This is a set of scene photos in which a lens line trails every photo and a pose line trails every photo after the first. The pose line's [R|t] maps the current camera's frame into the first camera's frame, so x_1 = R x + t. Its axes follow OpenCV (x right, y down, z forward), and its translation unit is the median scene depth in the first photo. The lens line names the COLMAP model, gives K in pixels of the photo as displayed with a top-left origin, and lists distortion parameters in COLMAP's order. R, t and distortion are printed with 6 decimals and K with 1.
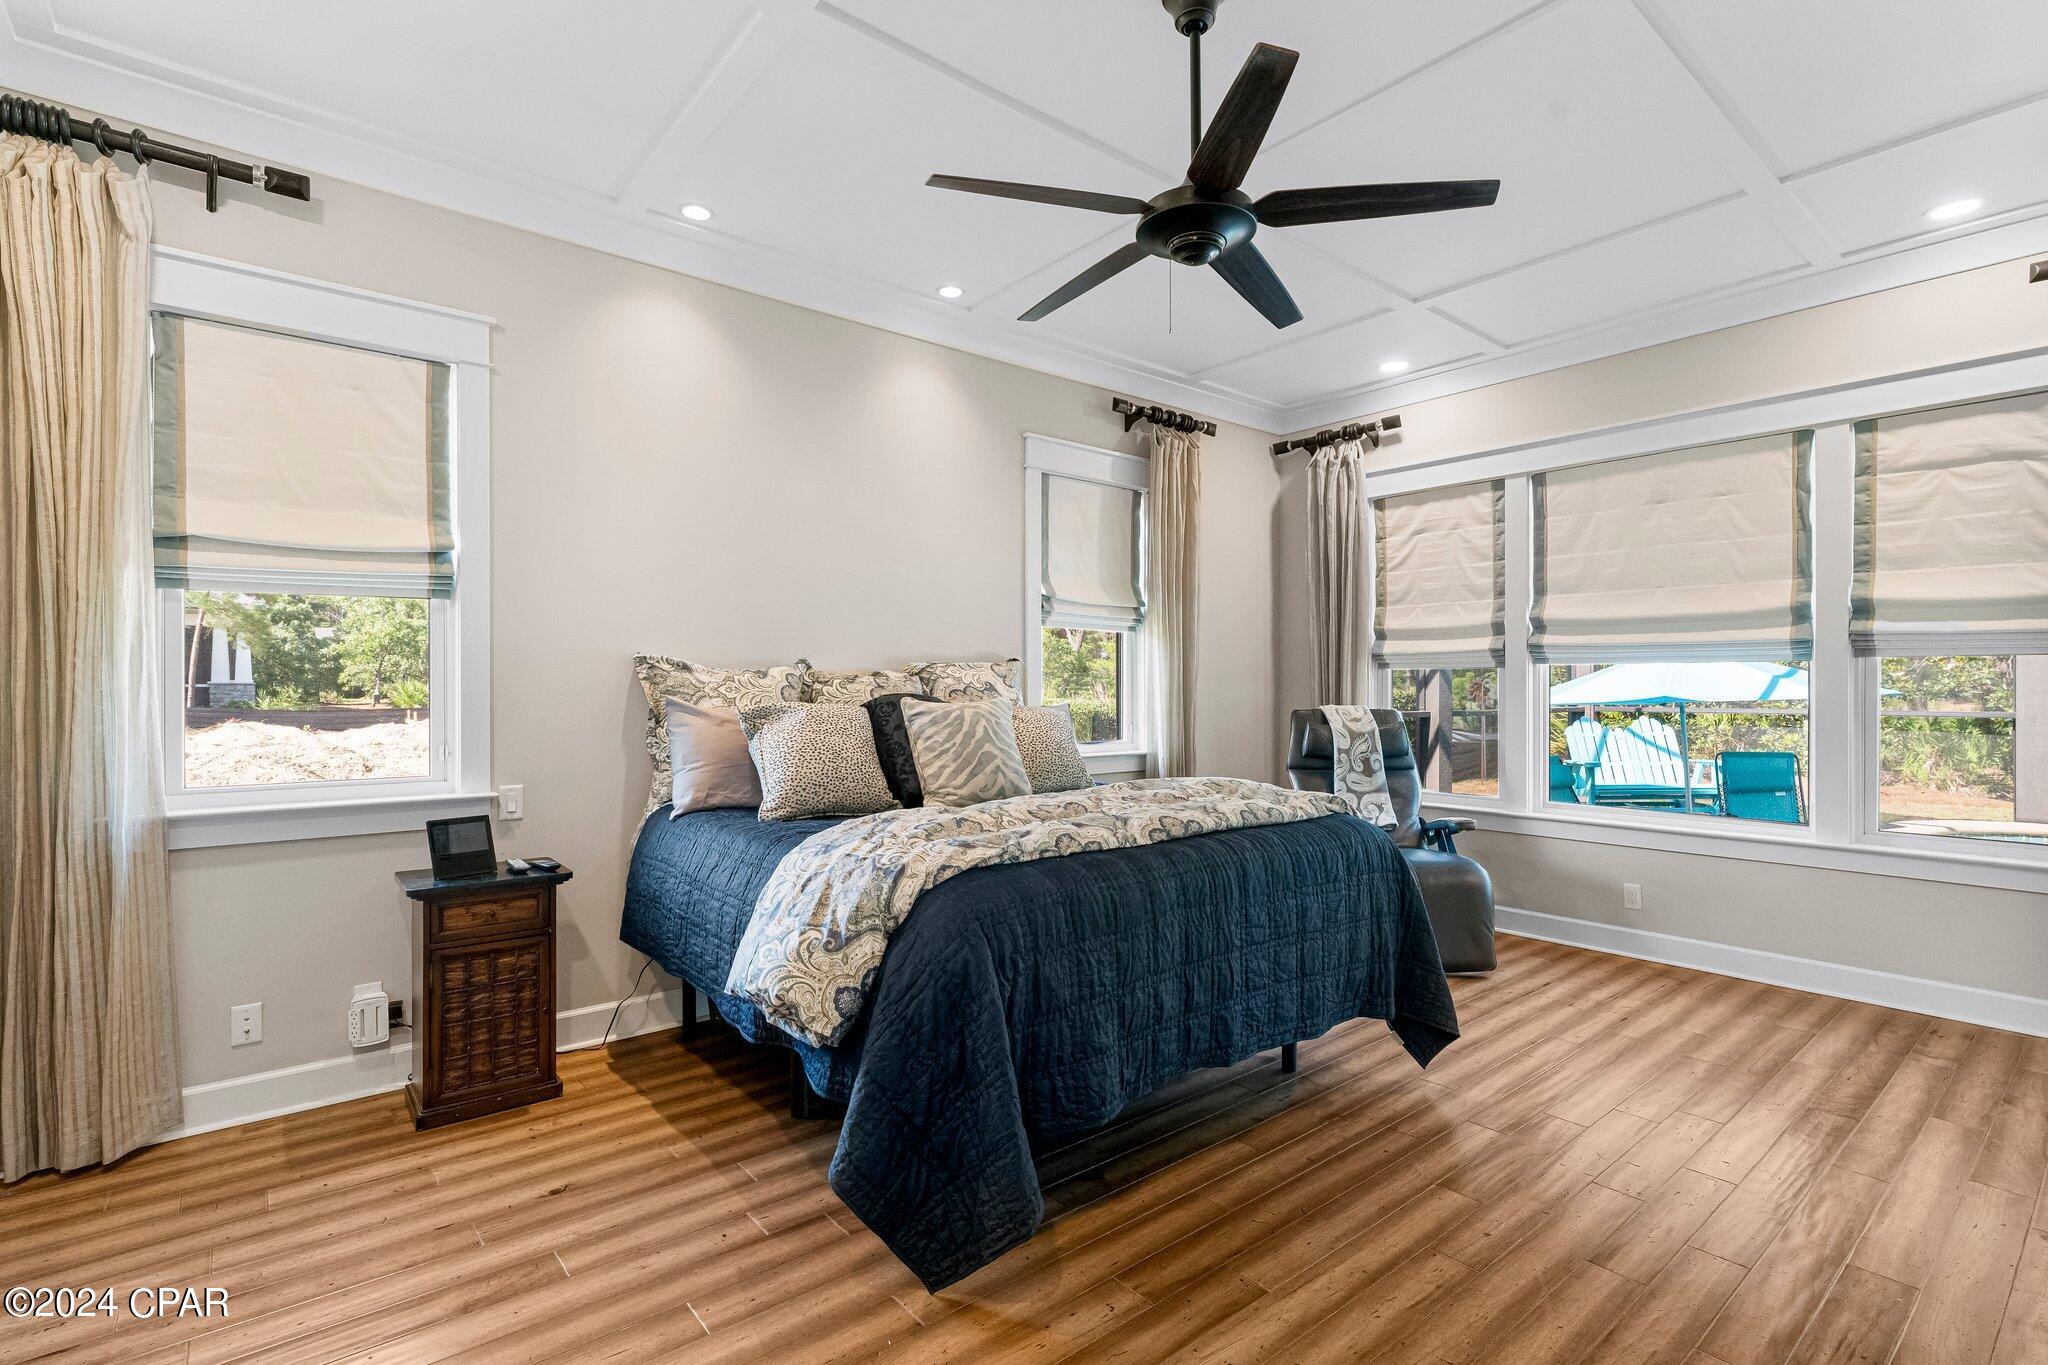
lens RADIAL K [[960.3, 0, 1024.6], [0, 960.3, 685.1], [0, 0, 1]] dist [-0.004476, -0.000284]
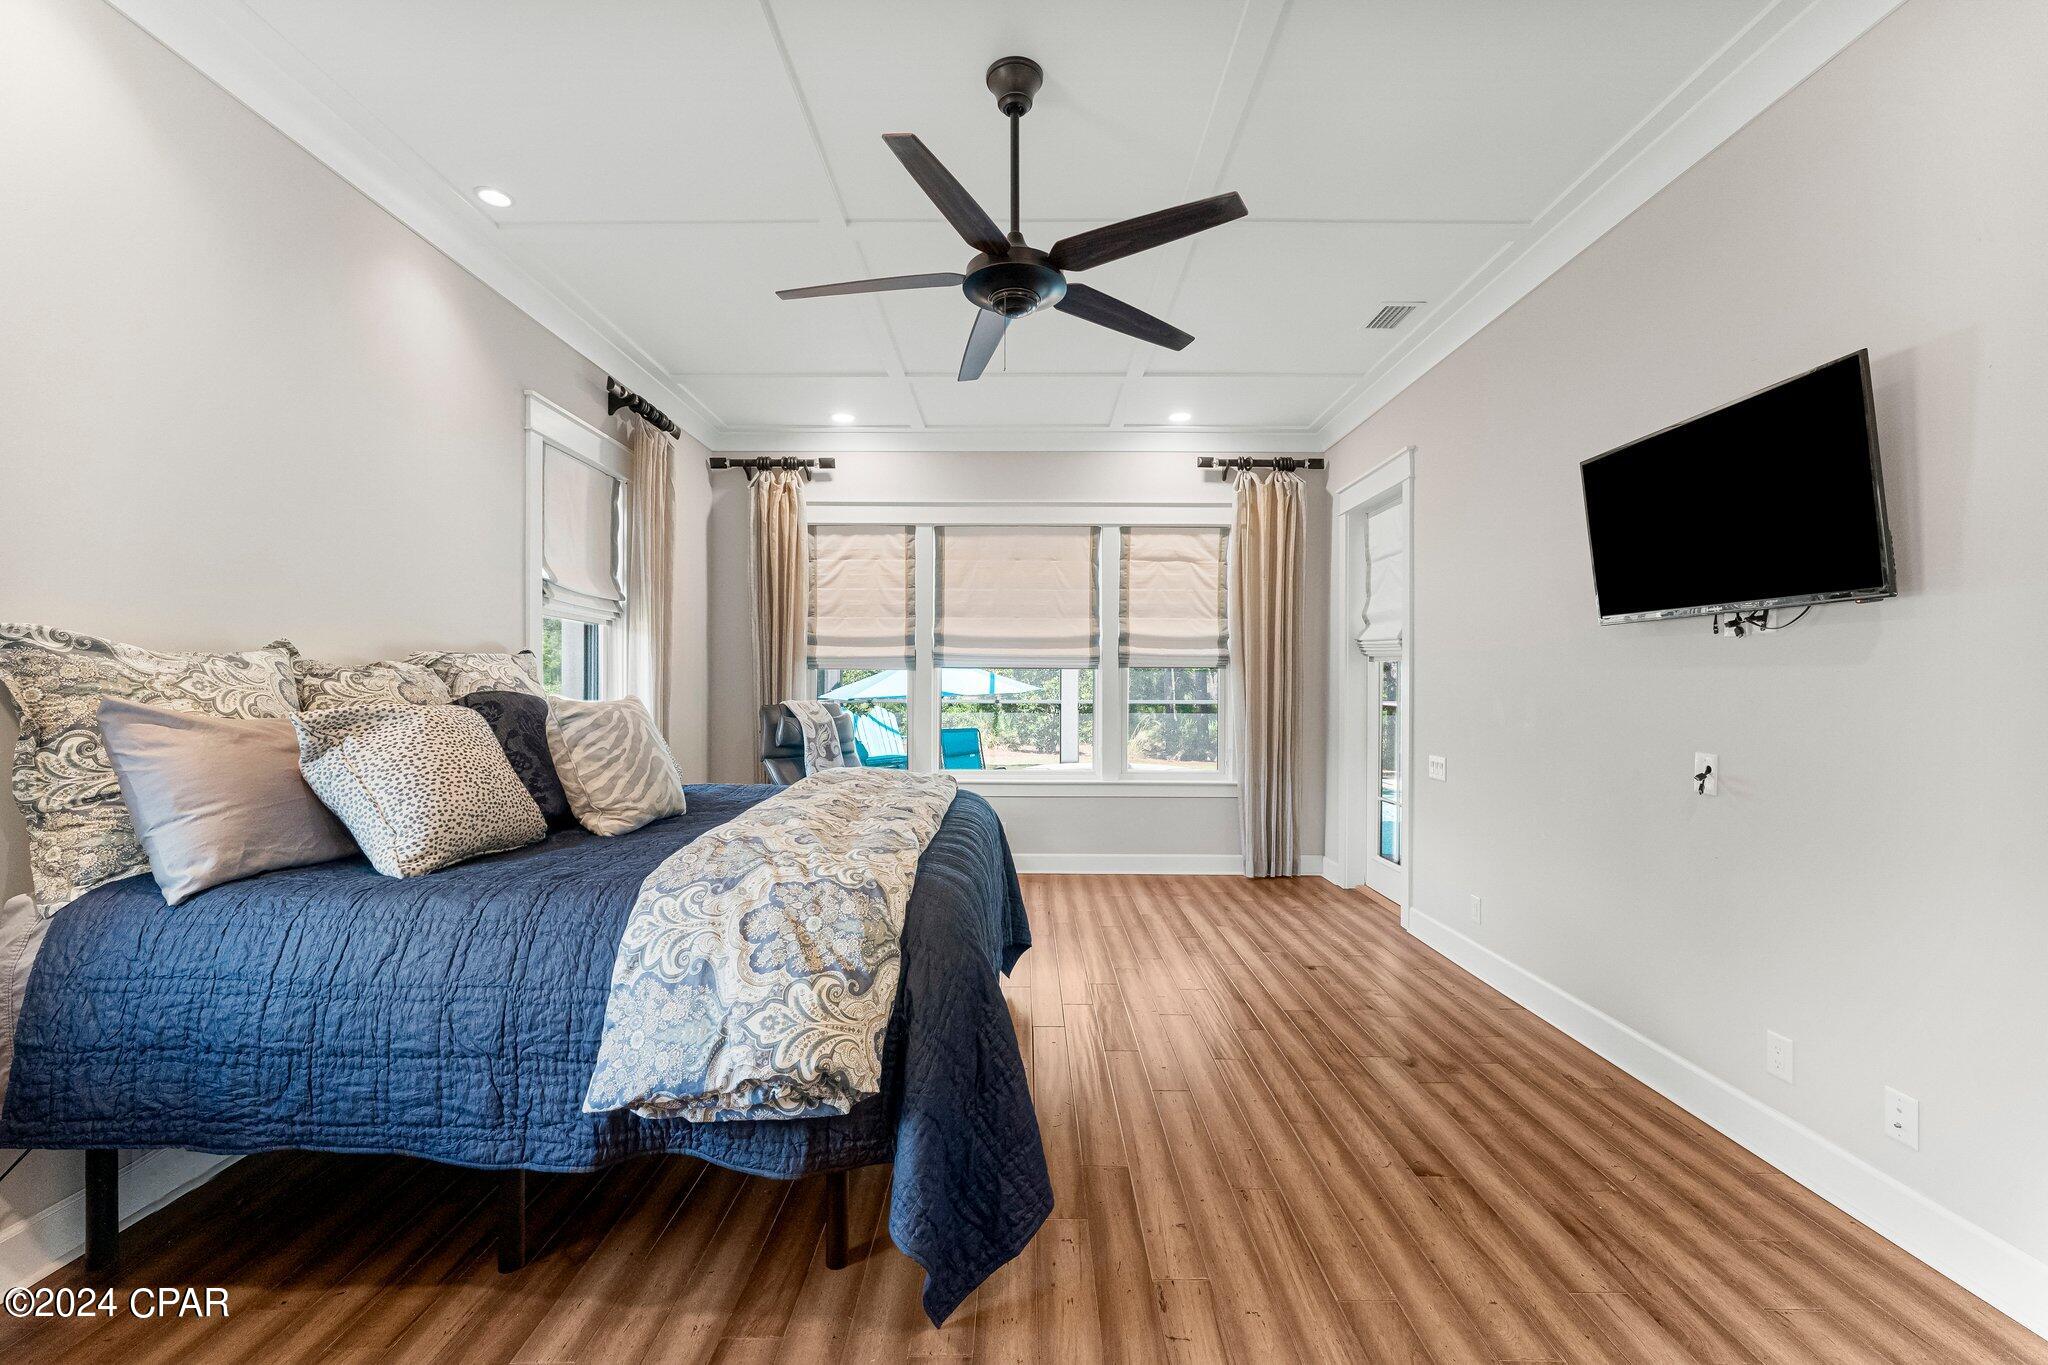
lens RADIAL K [[824.1, 0, 1021.8], [0, 824.1, 685.9], [0, 0, 1]] dist [0.000351, 0.000542]
pose [[0.637317, 0.002322, 0.770598, -0.282974], [-0.005201, 0.999986, 0.001287, 0.000948], [-0.770584, -0.004828, 0.637320, 0.178111]]
